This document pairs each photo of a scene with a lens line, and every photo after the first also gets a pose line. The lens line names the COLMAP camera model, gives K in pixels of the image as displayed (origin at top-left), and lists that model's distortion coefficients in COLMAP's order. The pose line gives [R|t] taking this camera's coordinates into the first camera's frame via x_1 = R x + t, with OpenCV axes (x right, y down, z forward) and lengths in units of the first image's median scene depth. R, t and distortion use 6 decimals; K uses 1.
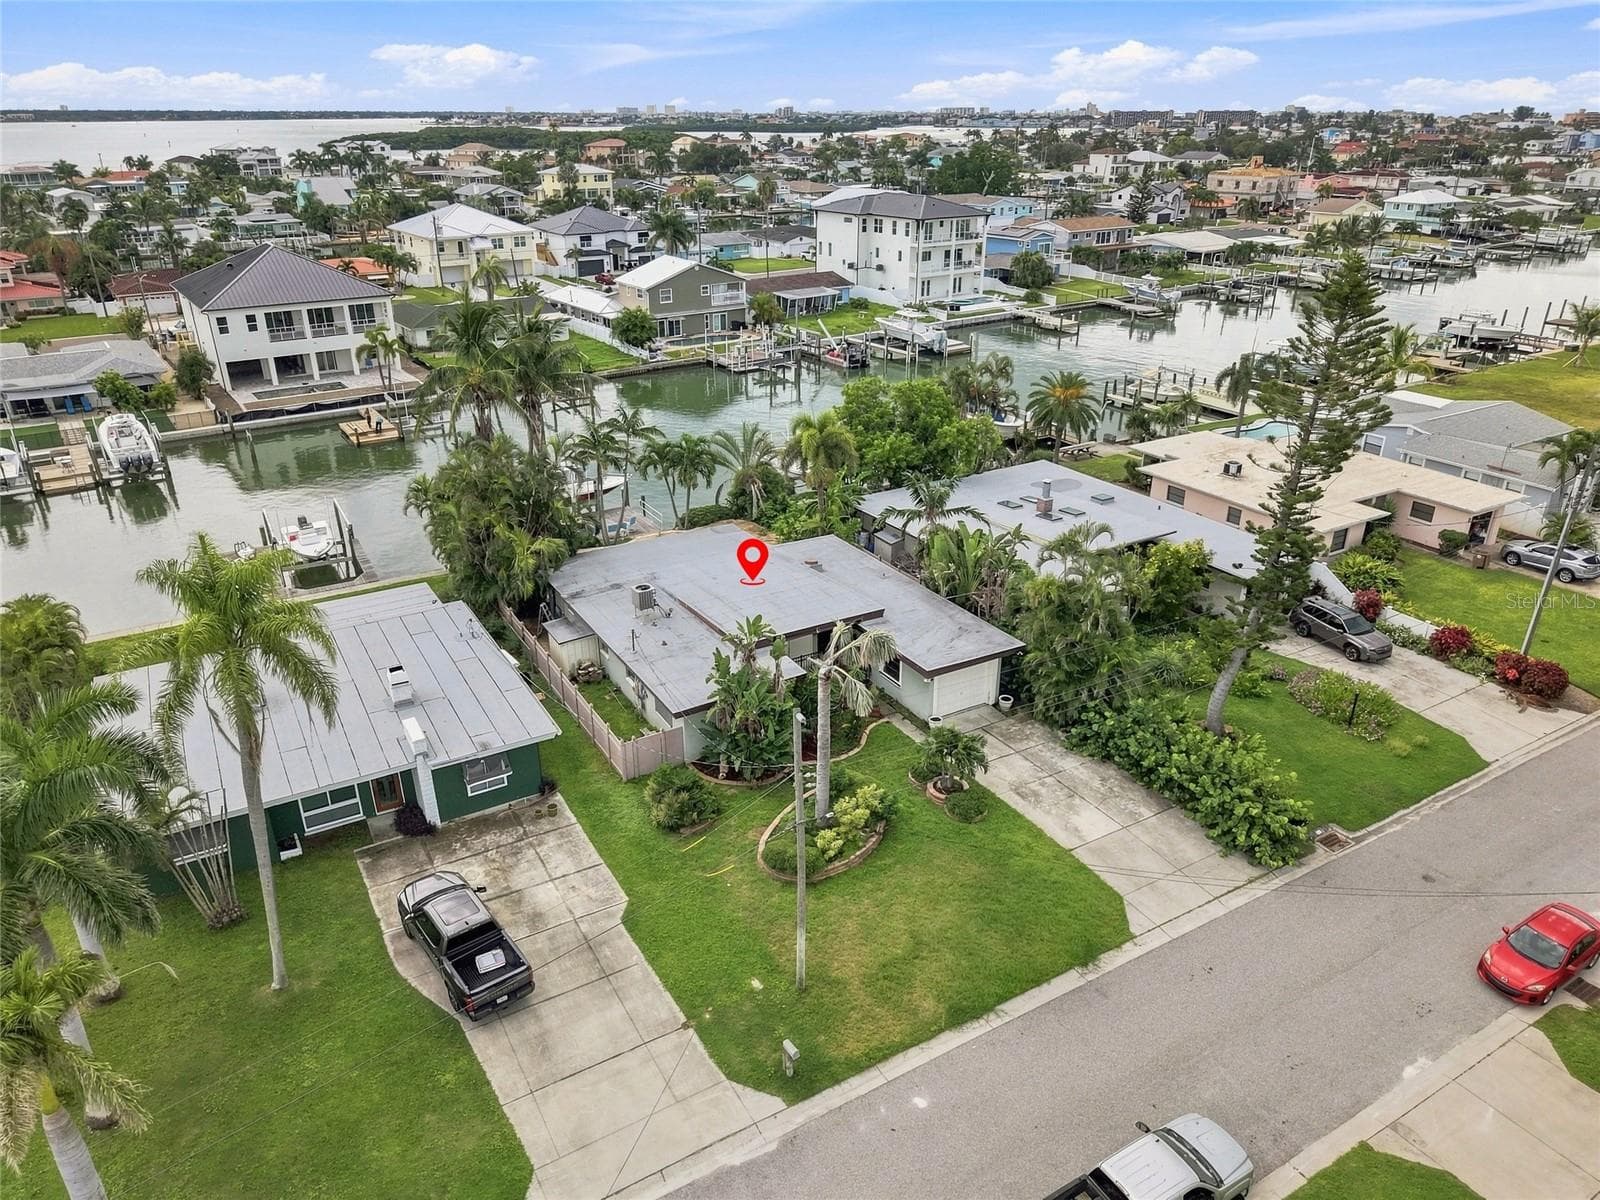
lens RADIAL K [[1078.5, 0, 807.8], [0, 1078.5, 599.8], [0, 0, 1]] dist [0.018433, -0.014710]
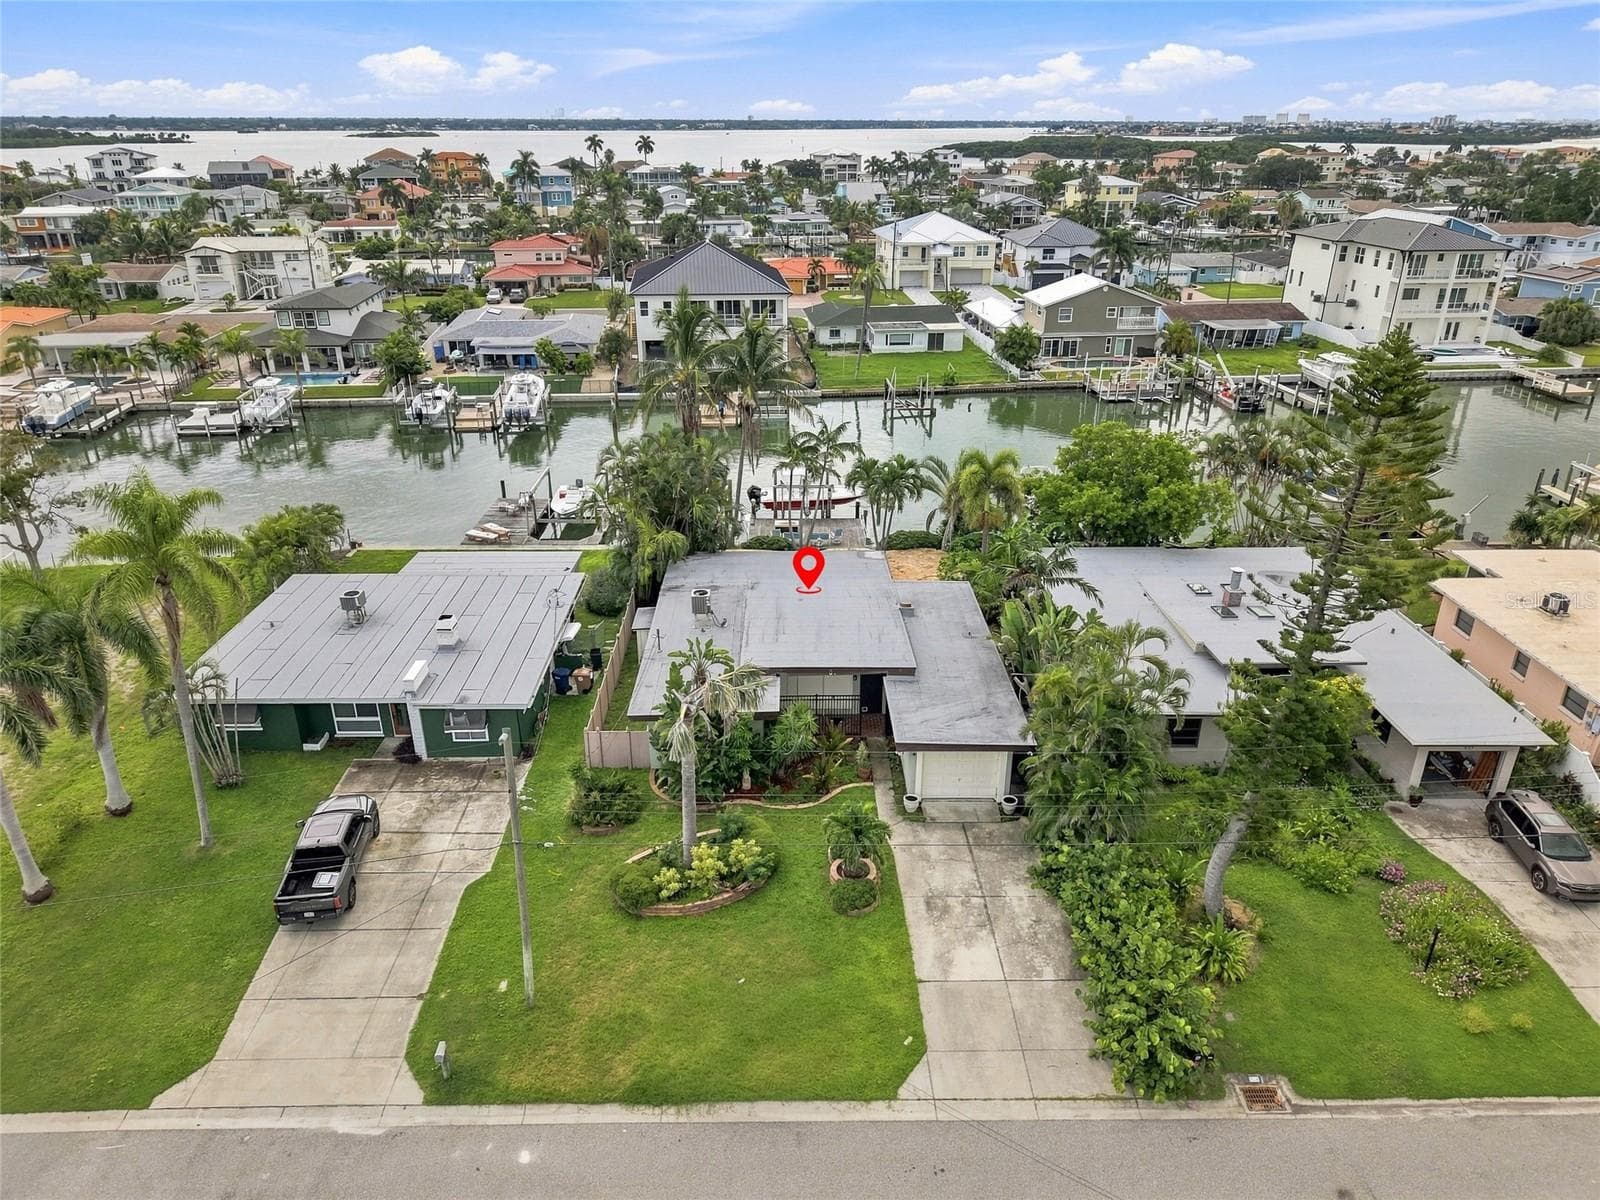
lens RADIAL K [[1078.5, 0, 807.8], [0, 1078.5, 599.8], [0, 0, 1]] dist [0.018433, -0.014710]
pose [[0.869306, 0.202808, -0.450751, 0.153689], [-0.205960, 0.977630, 0.042660, -0.026868], [0.449320, 0.055752, 0.891630, 0.052113]]
